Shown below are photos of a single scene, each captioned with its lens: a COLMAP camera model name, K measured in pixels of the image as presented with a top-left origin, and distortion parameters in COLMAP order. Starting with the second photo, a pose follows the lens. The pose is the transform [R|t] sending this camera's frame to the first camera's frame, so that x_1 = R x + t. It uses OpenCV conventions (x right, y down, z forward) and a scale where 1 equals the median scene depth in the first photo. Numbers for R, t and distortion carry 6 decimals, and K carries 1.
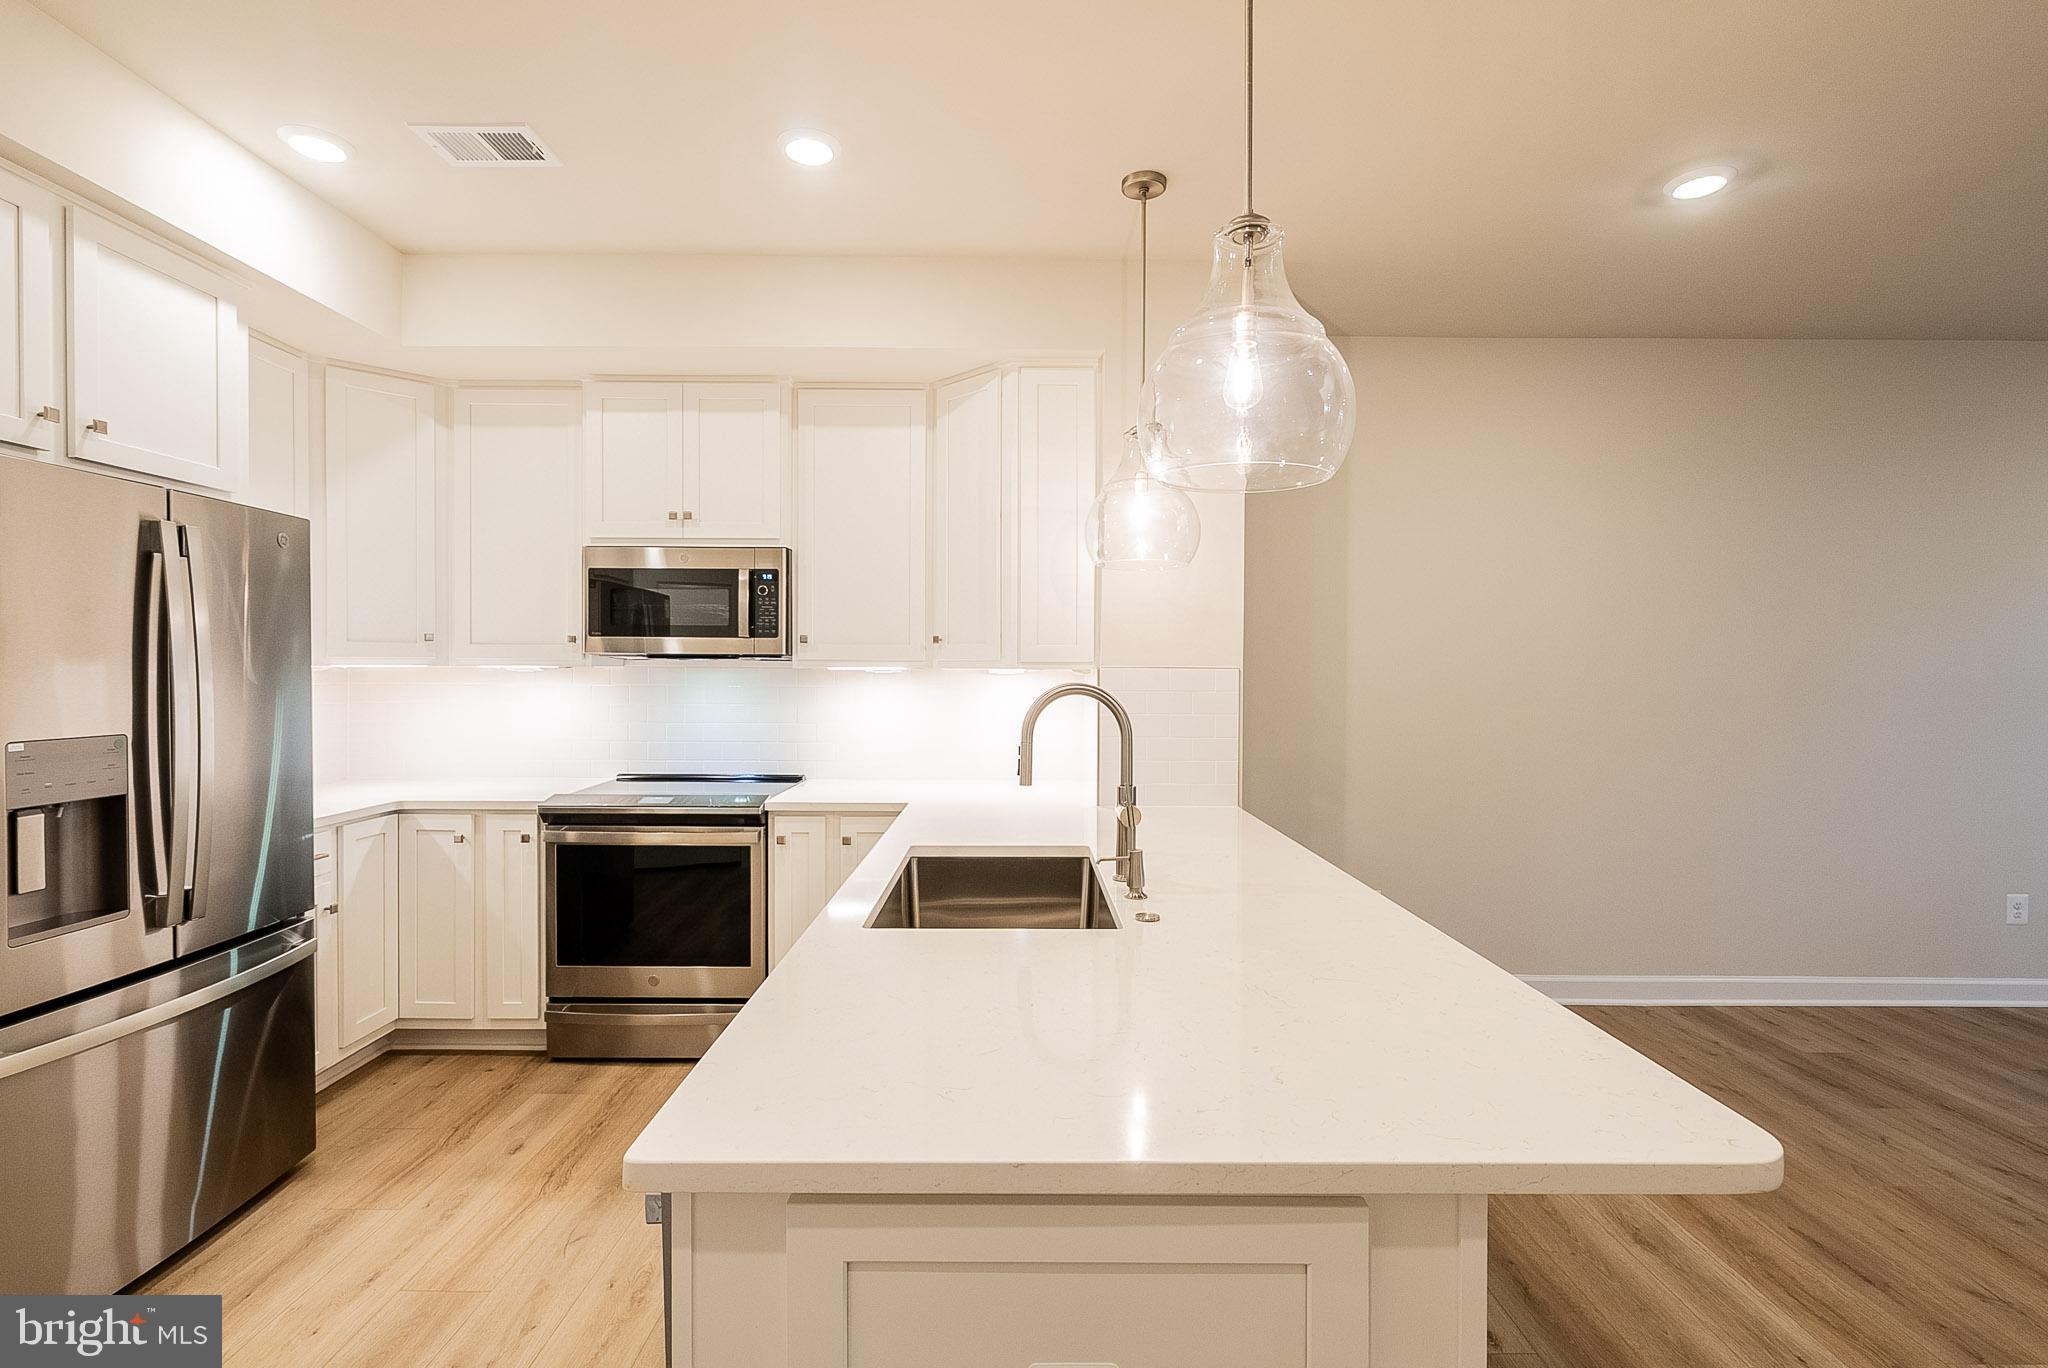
lens RADIAL K [[933.6, 0, 1020.2], [0, 933.6, 682.0], [0, 0, 1]] dist [0.000816, 0.000556]
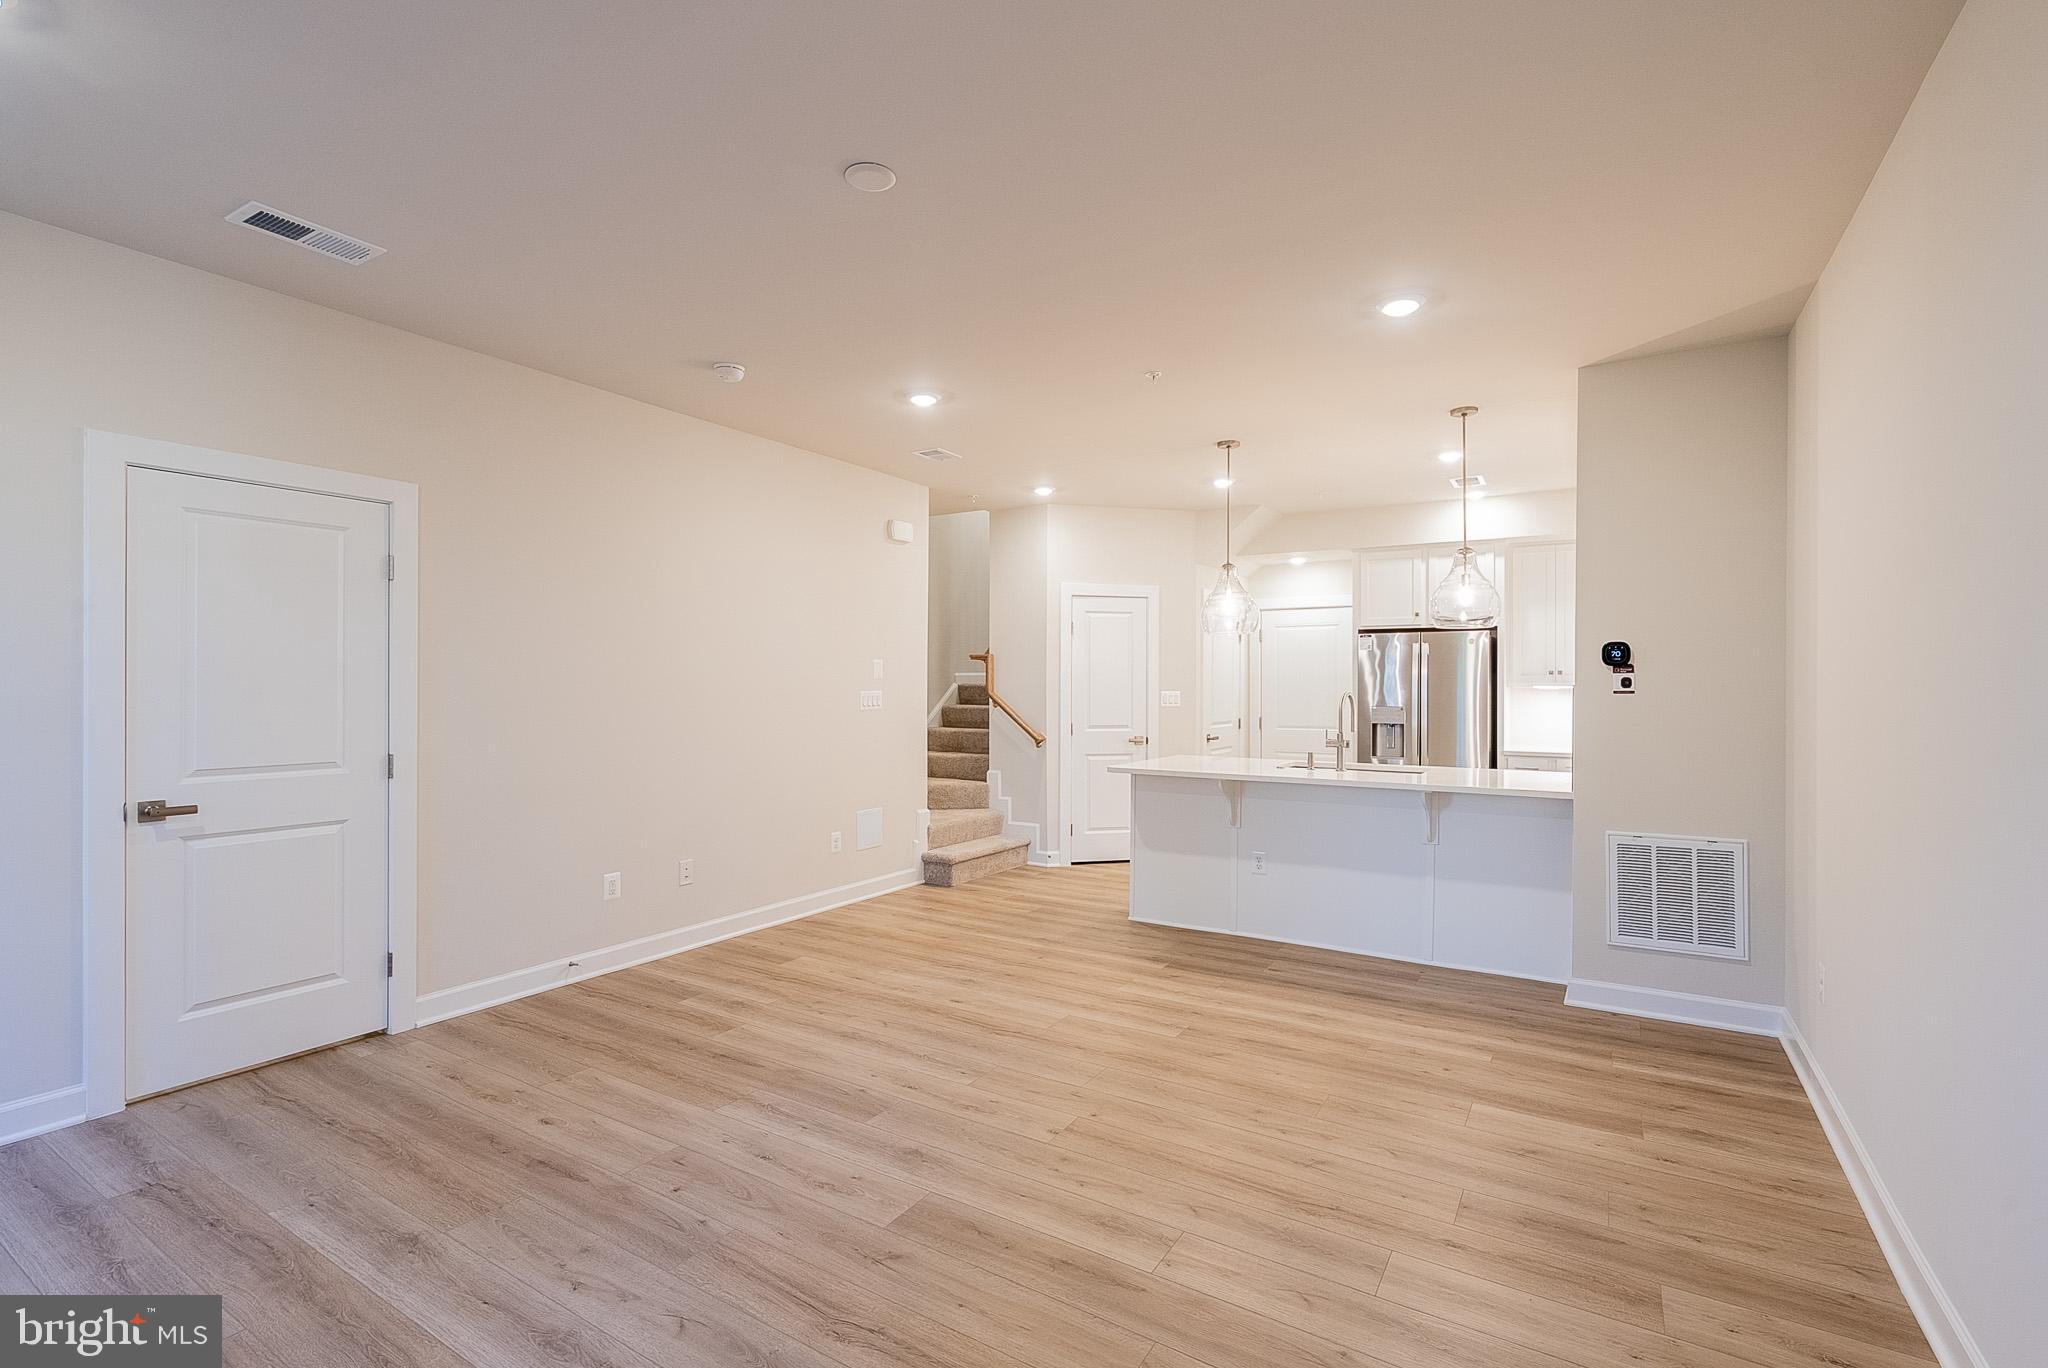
lens RADIAL K [[992.8, 0, 993.9], [0, 992.8, 684.3], [0, 0, 1]] dist [-0.000962, 0.001008]
pose [[-0.550509, -0.008265, -0.834788, 1.806562], [-0.017900, 0.999838, 0.001905, -0.003693], [0.834637, 0.015991, -0.550568, 1.077459]]
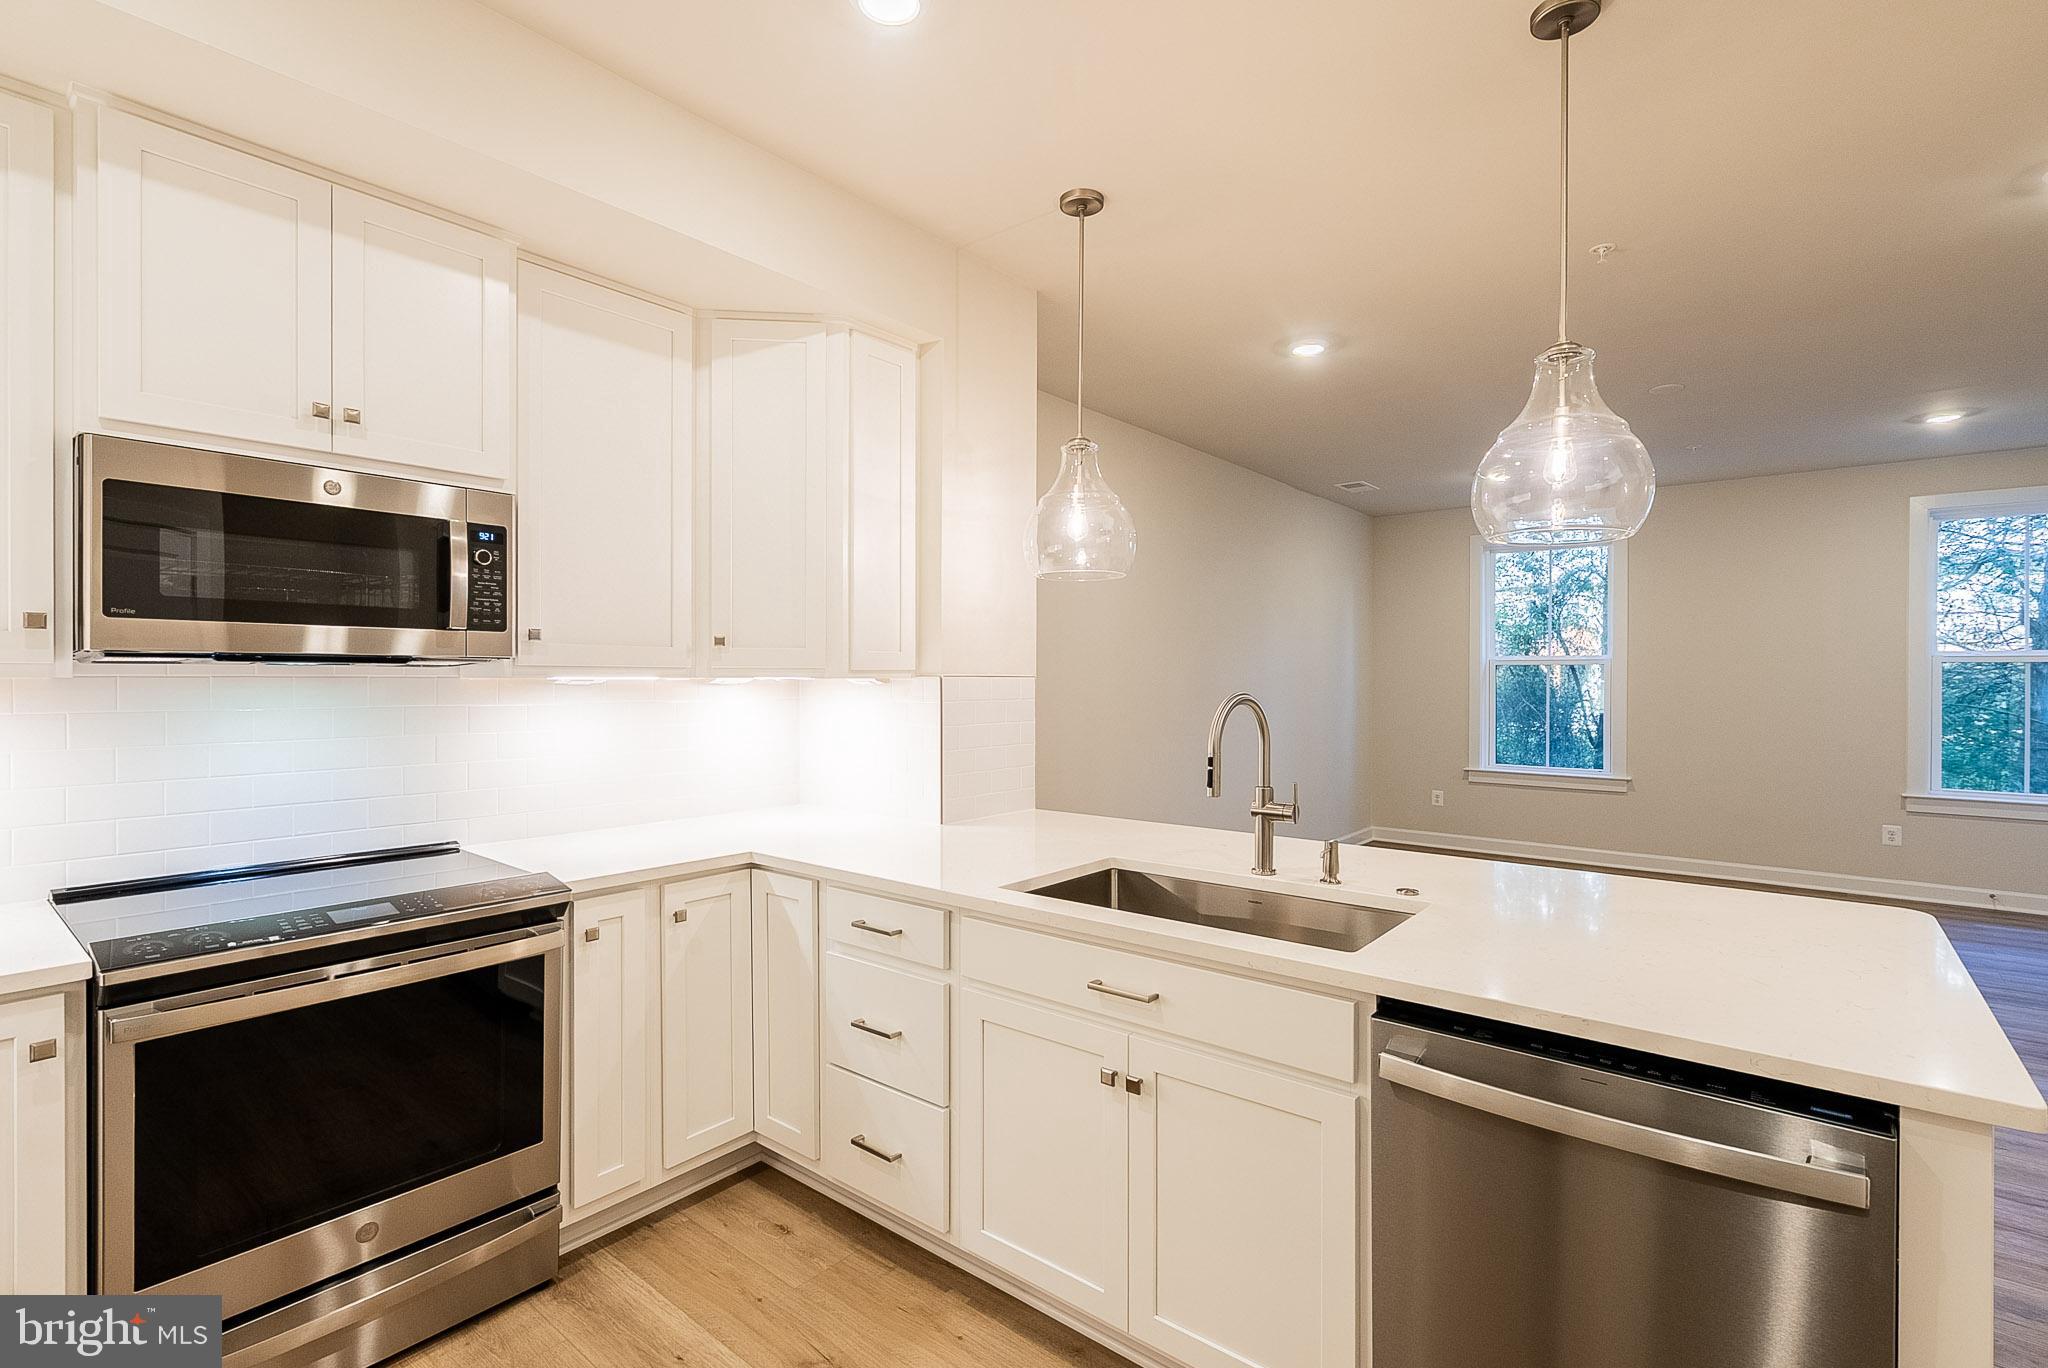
lens RADIAL K [[941.3, 0, 1036.6], [0, 941.3, 682.1], [0, 0, 1]] dist [0.001365, 0.000440]
pose [[0.634217, -0.009056, 0.773102, -0.576022], [0.013868, 0.999904, 0.000335, -0.008078], [-0.773031, 0.010509, 0.634281, 0.321718]]
